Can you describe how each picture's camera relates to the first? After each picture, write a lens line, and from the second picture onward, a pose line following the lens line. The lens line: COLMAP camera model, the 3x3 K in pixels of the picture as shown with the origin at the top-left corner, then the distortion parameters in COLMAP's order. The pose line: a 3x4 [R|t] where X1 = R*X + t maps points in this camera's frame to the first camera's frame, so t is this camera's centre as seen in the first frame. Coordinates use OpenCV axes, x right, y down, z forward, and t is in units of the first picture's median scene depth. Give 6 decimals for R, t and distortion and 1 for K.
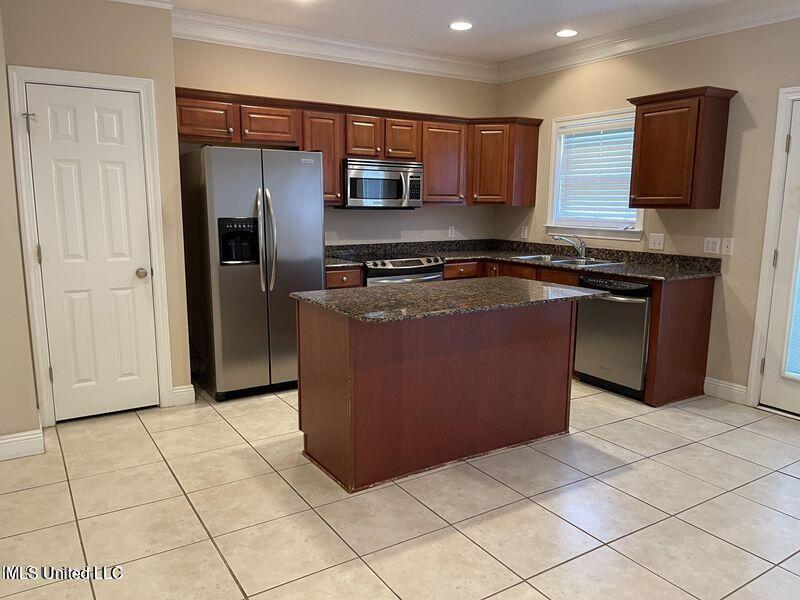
lens RADIAL K [[604.3, 0, 399.2], [0, 604.3, 299.5], [0, 0, 1]] dist [0.028337, -0.028607]
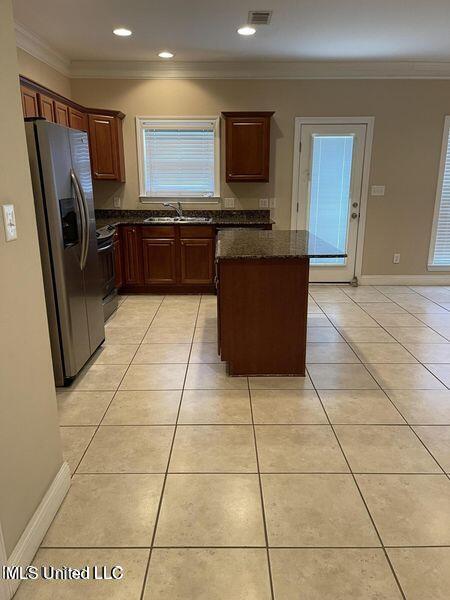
lens RADIAL K [[453.2, 0, 225.6], [0, 453.2, 303.3], [0, 0, 1]] dist [0.028337, -0.028607]
pose [[0.540679, -0.232669, 0.808413, -0.646890], [0.139983, 0.972476, 0.186266, -0.060967], [-0.829500, 0.012454, 0.558368, 0.316571]]
